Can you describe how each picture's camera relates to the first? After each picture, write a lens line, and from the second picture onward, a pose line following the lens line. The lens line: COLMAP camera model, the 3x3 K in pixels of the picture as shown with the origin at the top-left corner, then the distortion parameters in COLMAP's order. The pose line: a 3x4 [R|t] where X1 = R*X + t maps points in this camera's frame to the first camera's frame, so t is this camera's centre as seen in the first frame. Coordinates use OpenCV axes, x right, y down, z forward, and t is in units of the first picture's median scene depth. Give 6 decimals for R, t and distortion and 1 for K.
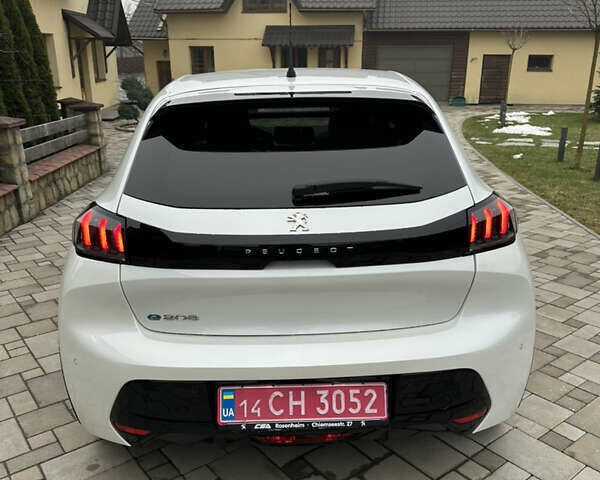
lens RADIAL K [[556.9, 0, 301.8], [0, 556.9, 240.9], [0, 0, 1]] dist [0.137071, -0.268748]
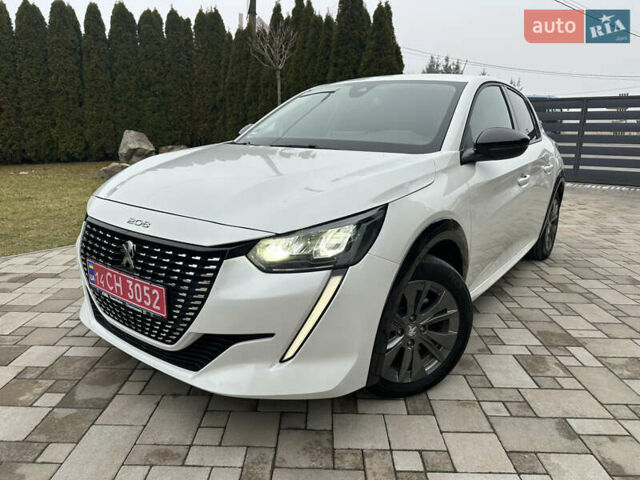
lens RADIAL K [[453.0, 0, 317.8], [0, 453.0, 236.0], [0, 0, 1]] dist [0.001564, -0.003130]
pose [[-0.781150, -0.140398, 0.608353, -0.767357], [0.179490, 0.882755, 0.434197, -0.686420], [-0.597987, 0.448366, -0.664364, 2.865001]]
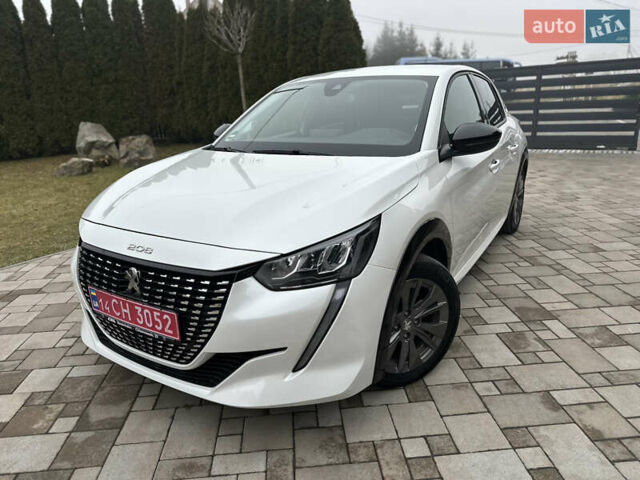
lens RADIAL K [[453.0, 0, 317.8], [0, 453.0, 236.0], [0, 0, 1]] dist [0.001564, -0.003130]
pose [[-0.833568, -0.113437, 0.540644, -0.734932], [0.210292, 0.839842, 0.500443, -0.772455], [-0.510824, 0.530846, -0.676211, 2.886227]]
